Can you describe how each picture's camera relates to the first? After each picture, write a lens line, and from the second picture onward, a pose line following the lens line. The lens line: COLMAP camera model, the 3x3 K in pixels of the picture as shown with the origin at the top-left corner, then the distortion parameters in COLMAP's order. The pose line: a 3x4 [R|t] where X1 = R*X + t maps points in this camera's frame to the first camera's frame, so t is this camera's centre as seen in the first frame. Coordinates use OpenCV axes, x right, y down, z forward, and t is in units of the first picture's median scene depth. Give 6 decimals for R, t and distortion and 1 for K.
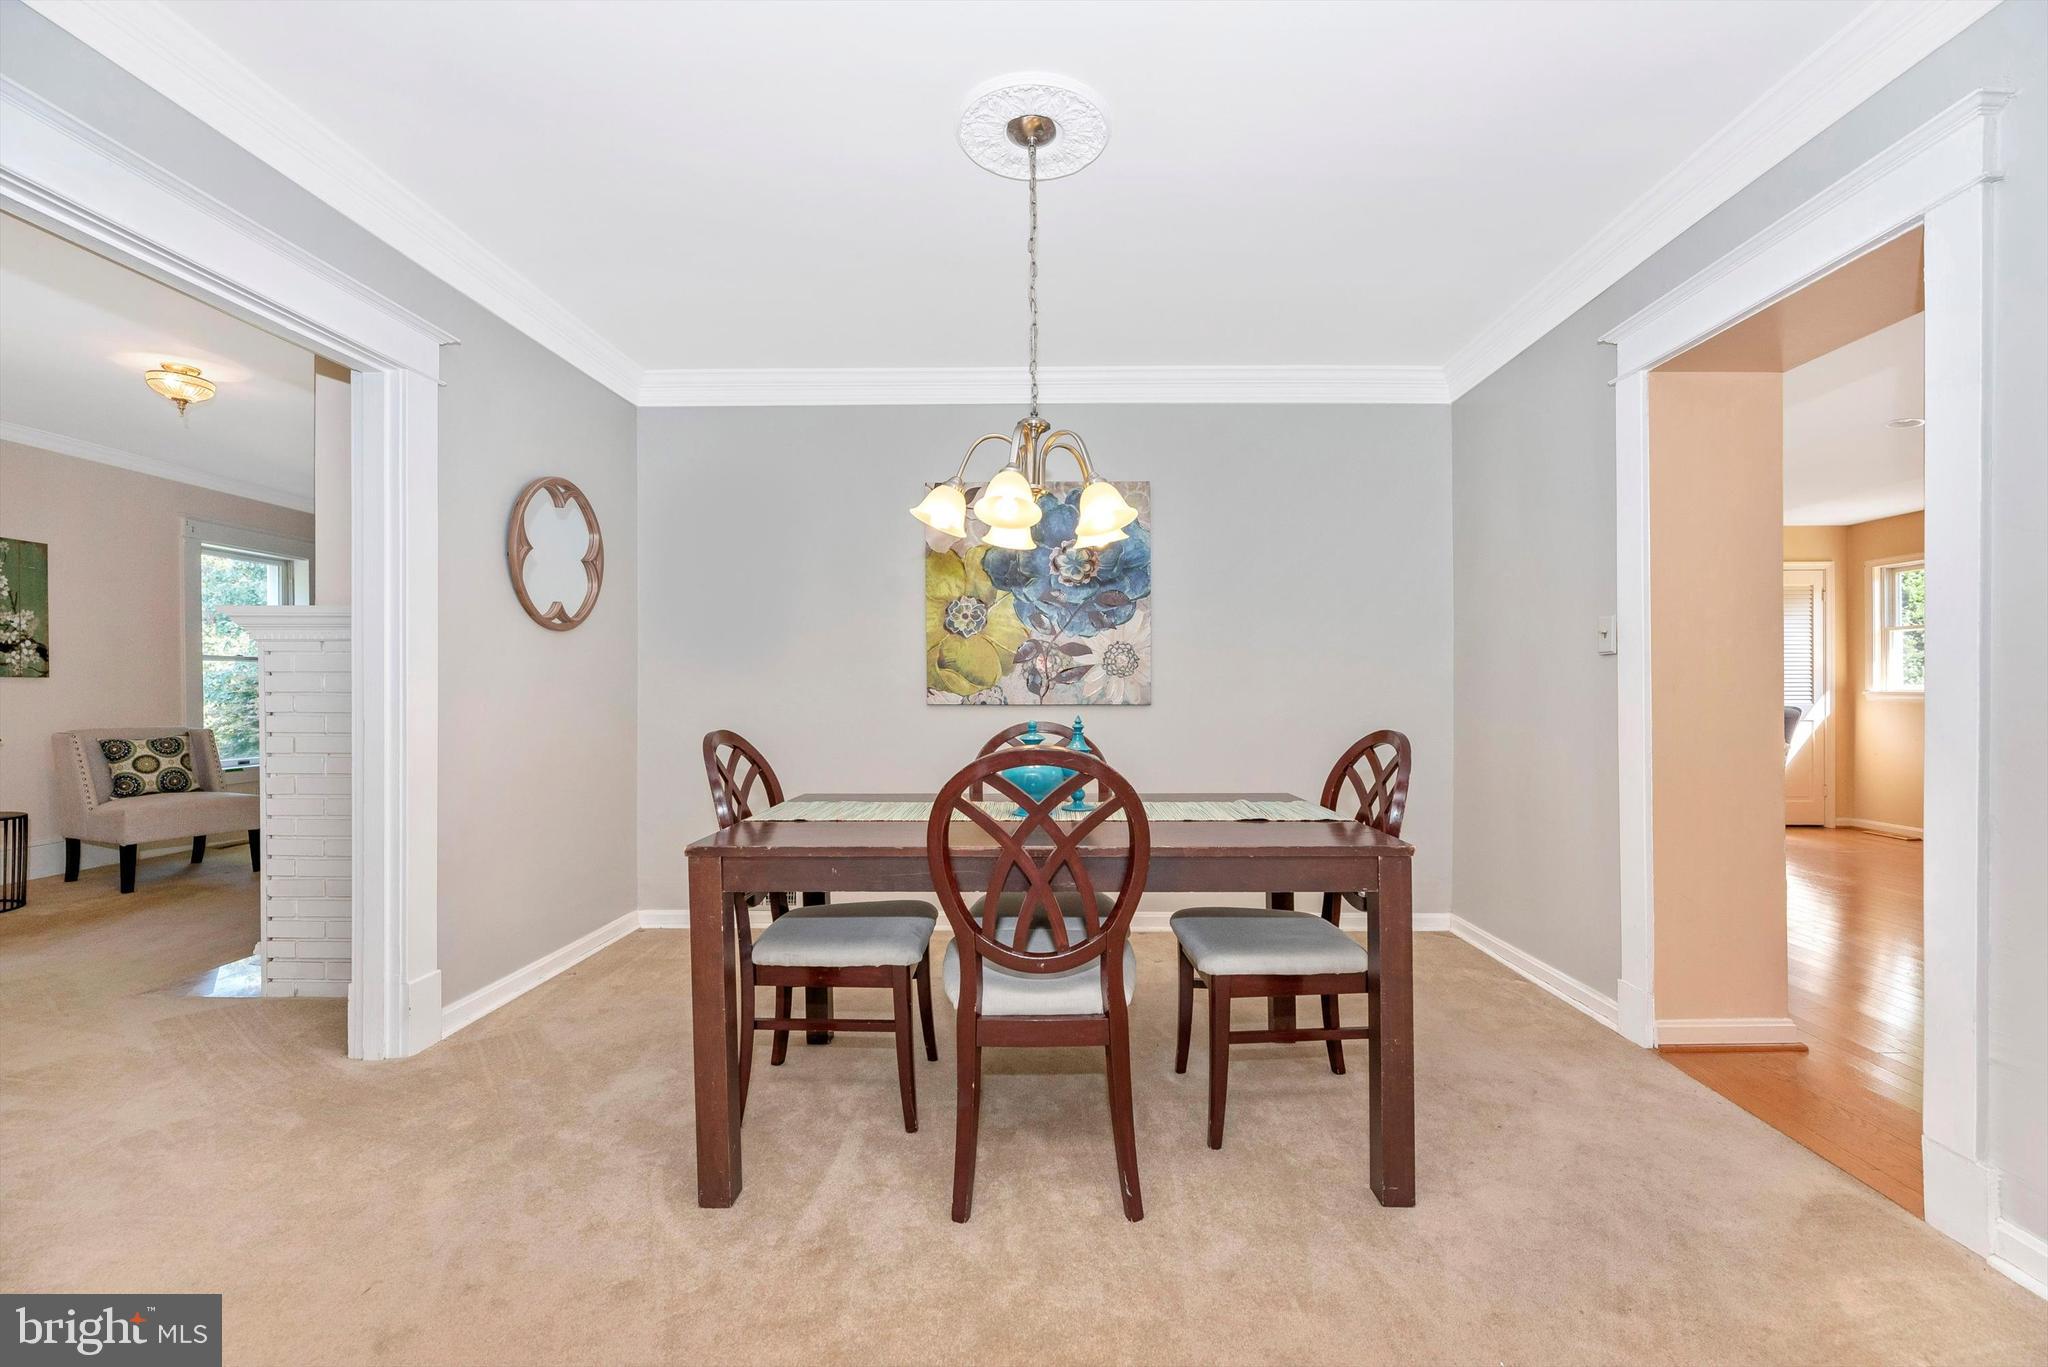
lens RADIAL K [[827.9, 0, 1024.0], [0, 827.9, 683.5], [0, 0, 1]] dist [0.000363, 0.000113]
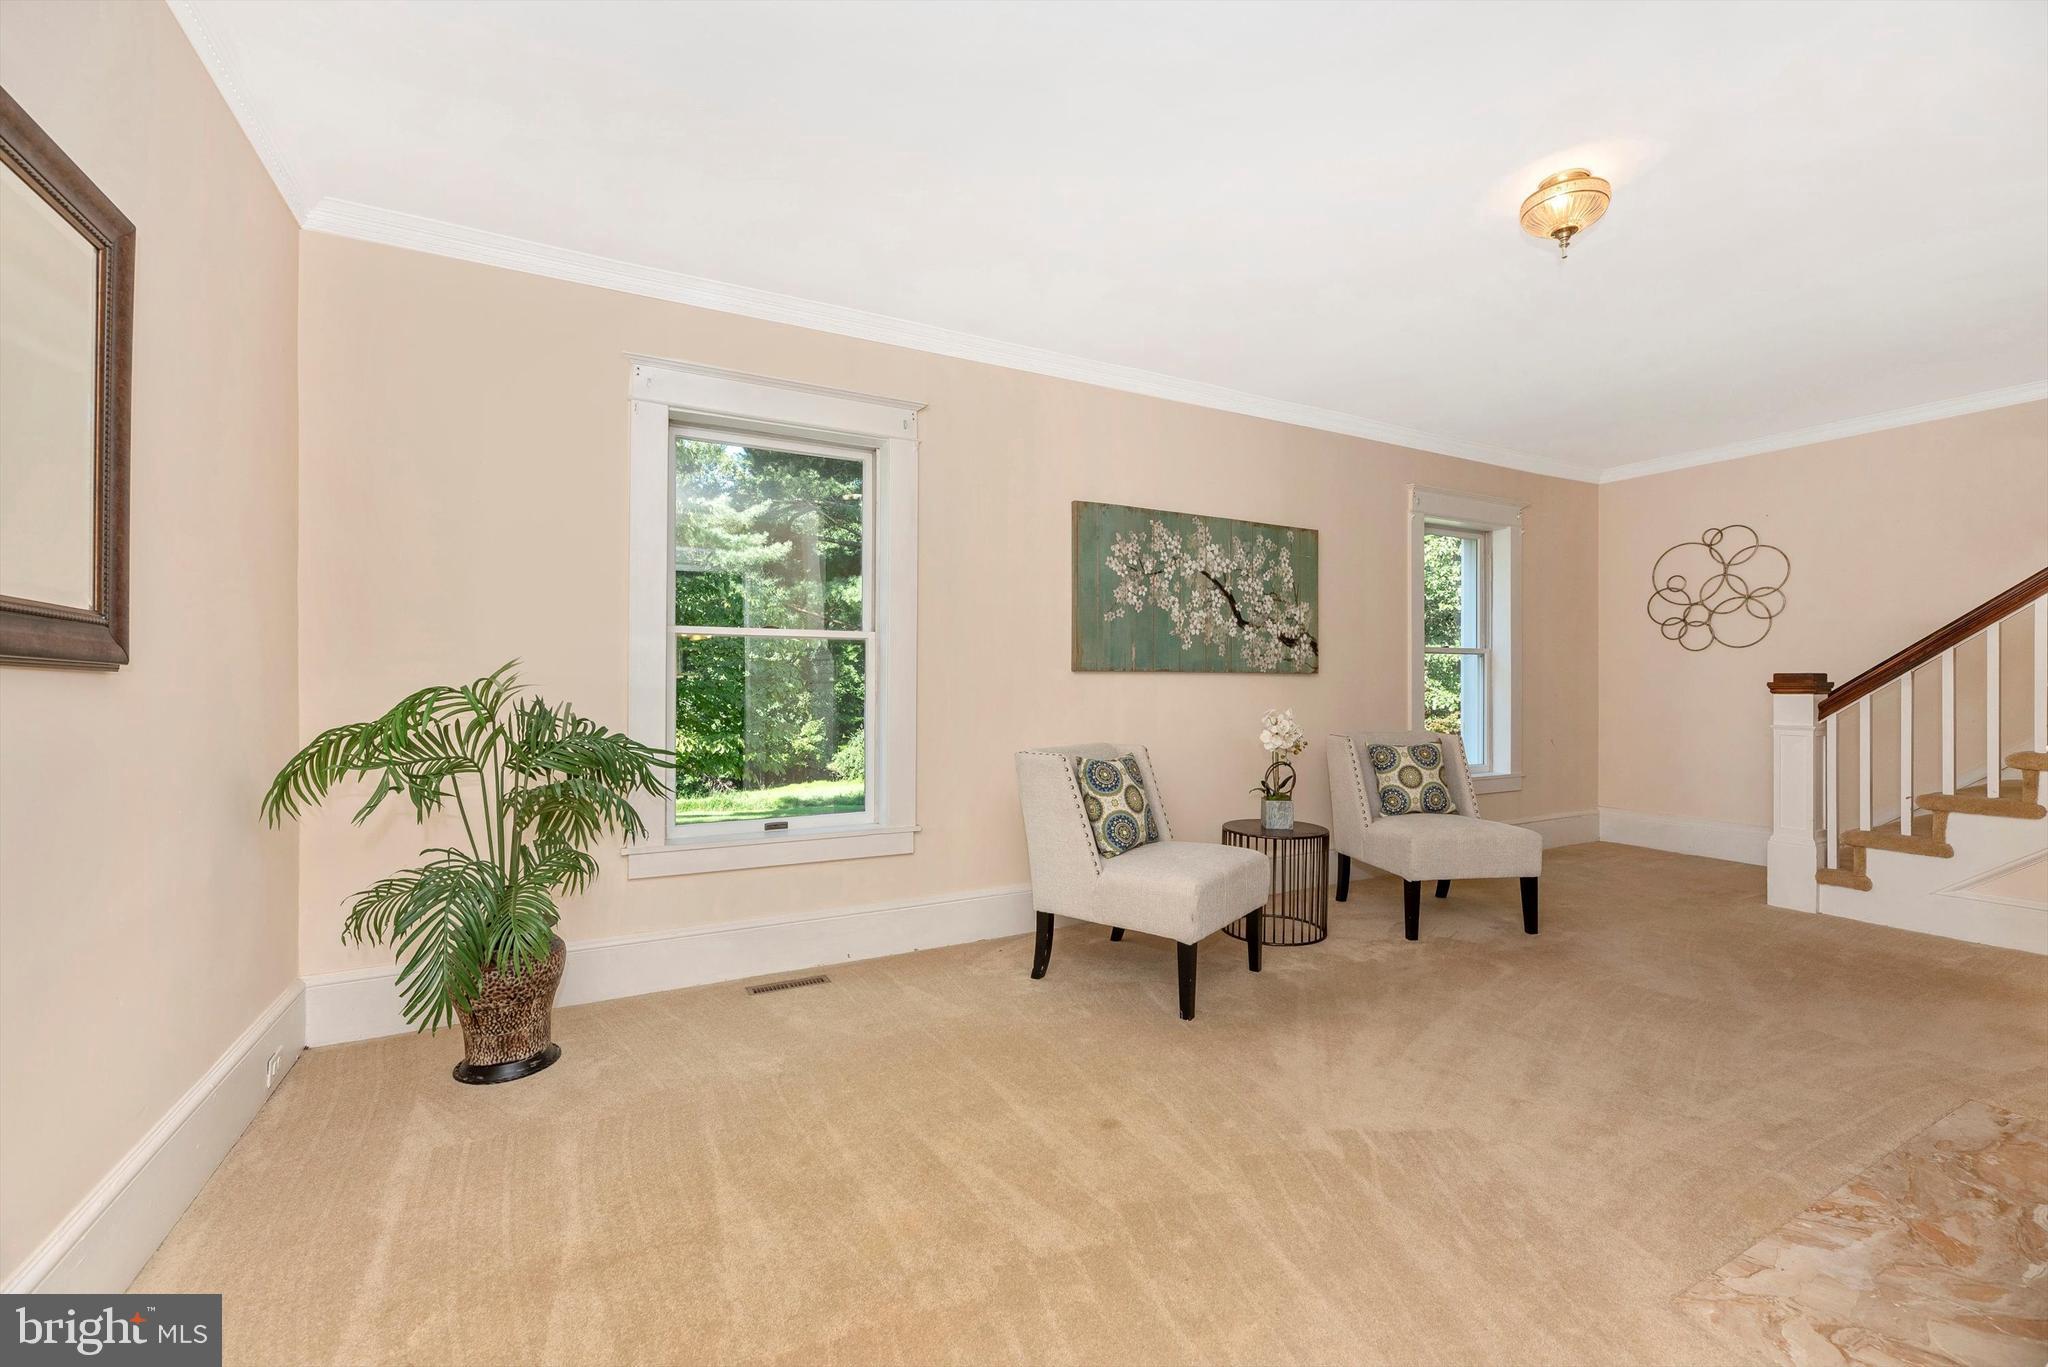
lens RADIAL K [[822.3, 0, 1024.0], [0, 822.3, 683.5], [0, 0, 1]] dist [-0.000272, 0.000039]
pose [[0.483604, -0.001499, -0.875285, -0.531668], [0.004547, 0.999989, 0.000800, 0.001418], [0.875275, -0.004367, 0.483606, 0.266040]]
